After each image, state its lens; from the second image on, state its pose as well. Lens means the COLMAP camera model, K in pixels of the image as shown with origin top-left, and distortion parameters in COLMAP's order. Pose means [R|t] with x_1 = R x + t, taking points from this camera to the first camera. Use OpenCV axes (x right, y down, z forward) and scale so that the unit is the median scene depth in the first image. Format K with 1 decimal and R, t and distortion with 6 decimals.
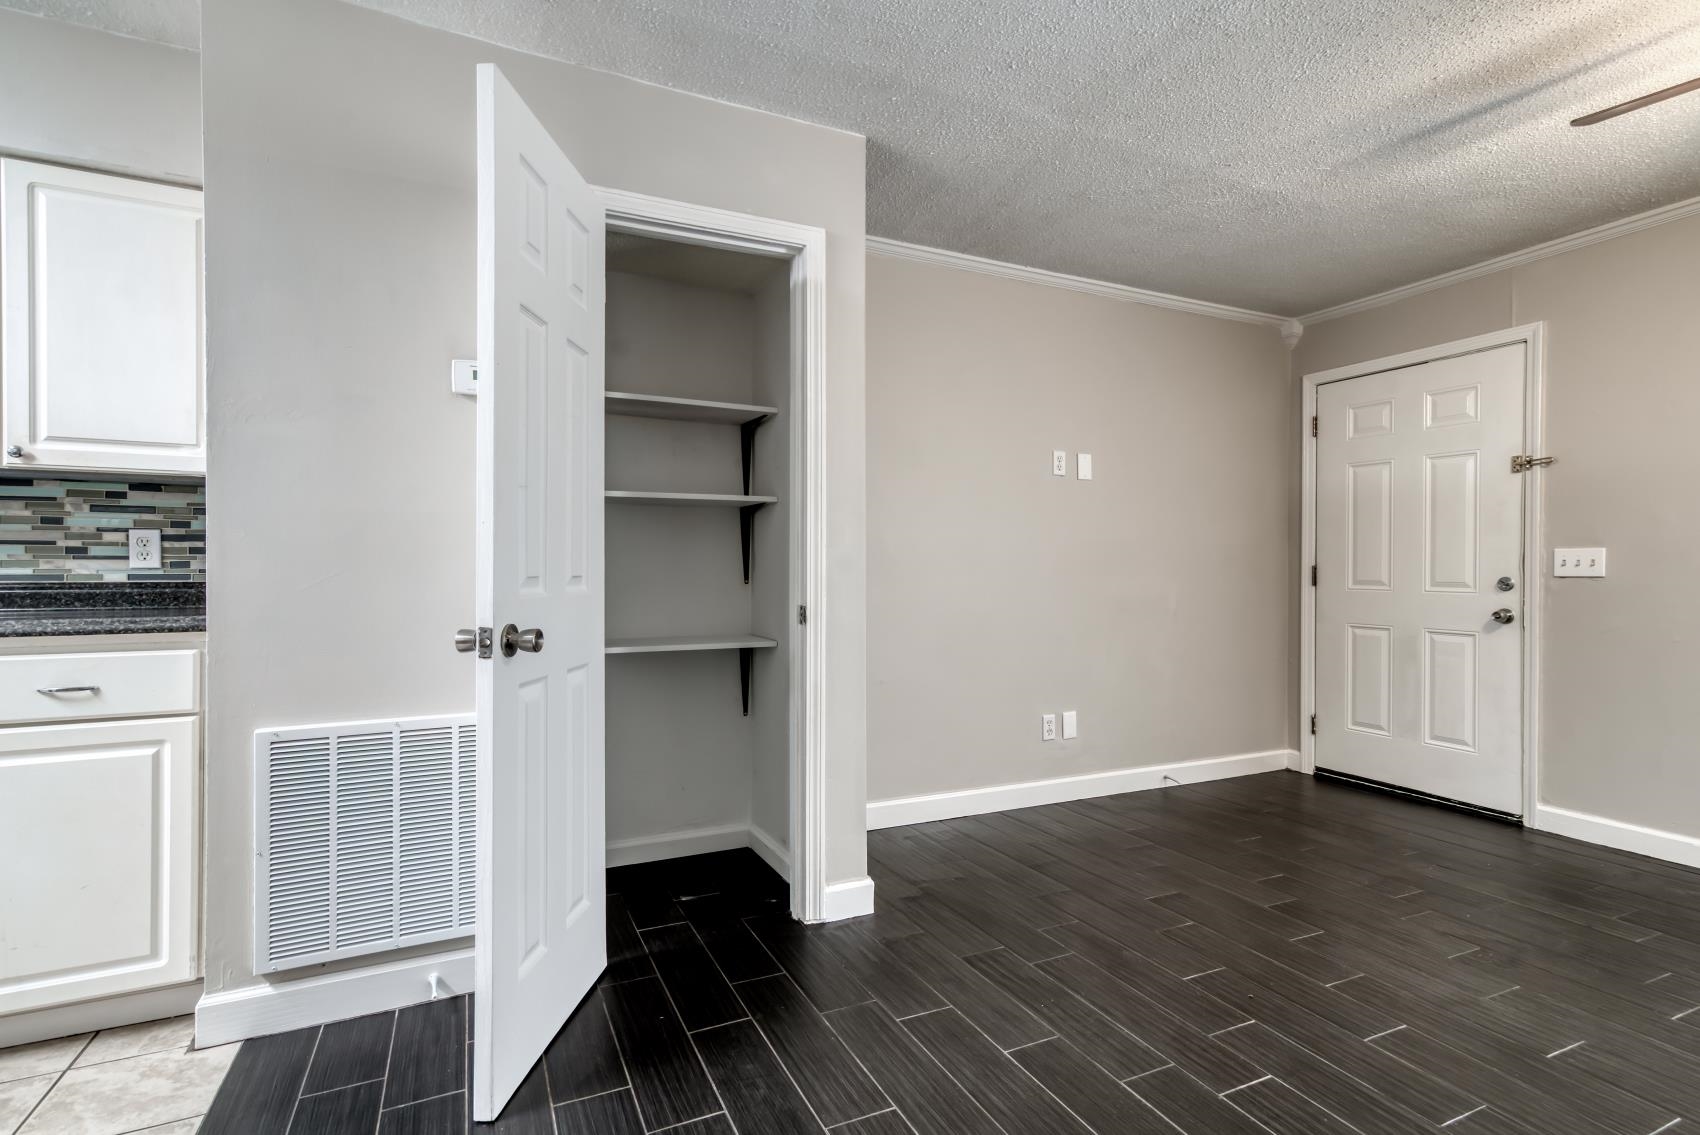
lens RADIAL K [[782.4, 0, 842.1], [0, 782.4, 564.4], [0, 0, 1]] dist [0.005177, 0.002821]
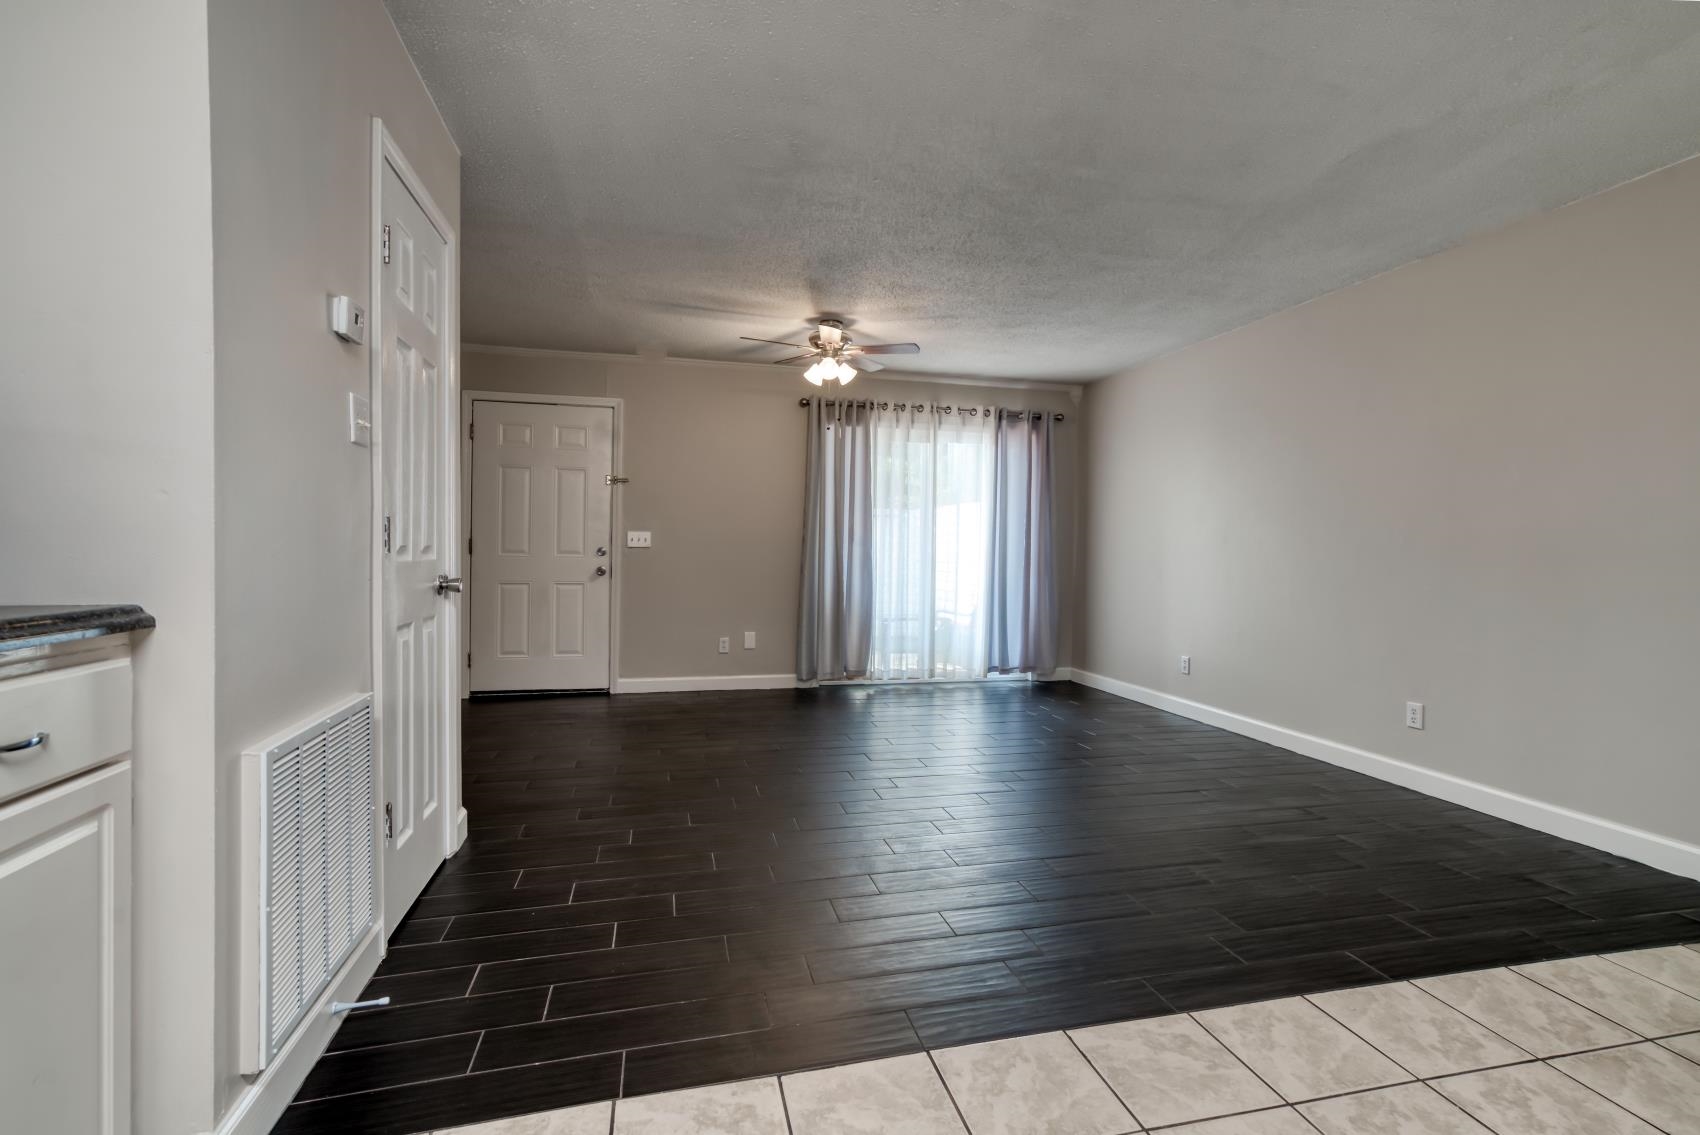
lens RADIAL K [[782.4, 0, 875.7], [0, 782.4, 544.2], [0, 0, 1]] dist [0.005177, 0.002821]
pose [[0.177931, 0.004246, 0.984034, -0.693979], [-0.016015, 0.999871, -0.001419, 0.002580], [-0.983913, -0.015507, 0.177976, 0.142785]]
